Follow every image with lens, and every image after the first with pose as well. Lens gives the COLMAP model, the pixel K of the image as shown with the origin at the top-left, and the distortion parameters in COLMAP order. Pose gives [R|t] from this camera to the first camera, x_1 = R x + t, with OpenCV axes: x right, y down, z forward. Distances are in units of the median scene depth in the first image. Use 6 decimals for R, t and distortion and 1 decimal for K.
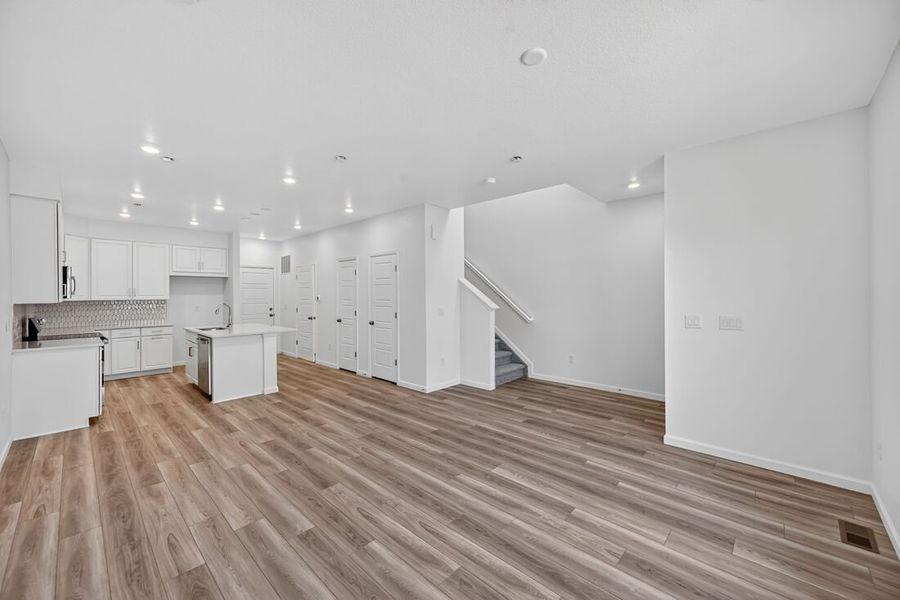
lens RADIAL K [[385.5, 0, 450.0], [0, 385.5, 300.0], [0, 0, 1]] dist [-0.000687, 0.000007]
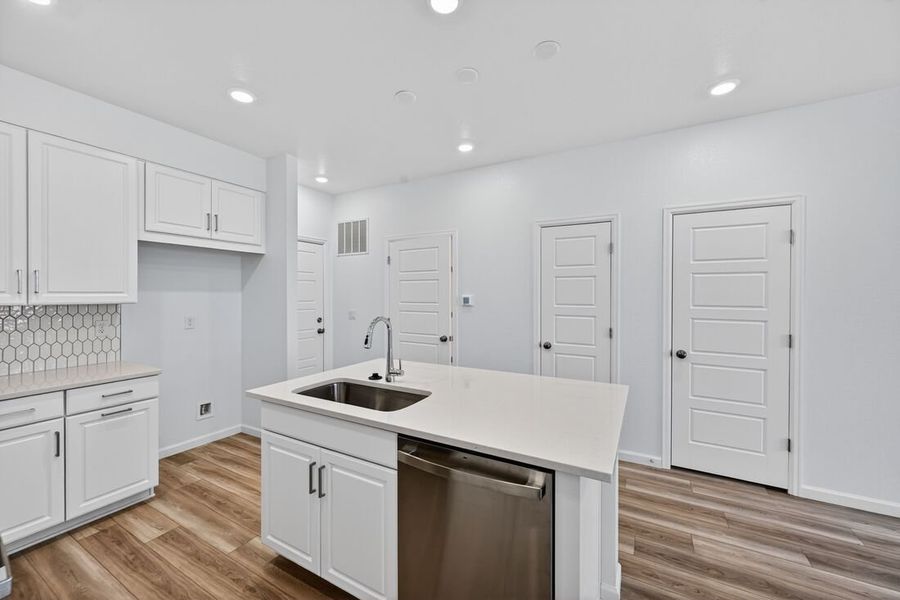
lens RADIAL K [[372.2, 0, 432.7], [0, 372.2, 298.1], [0, 0, 1]] dist [0.036746, 0.000028]
pose [[0.960055, 0.006870, 0.279726, -0.191987], [-0.005875, 0.999973, -0.004394, -0.002202], [-0.279749, 0.002575, 0.960070, 0.192832]]
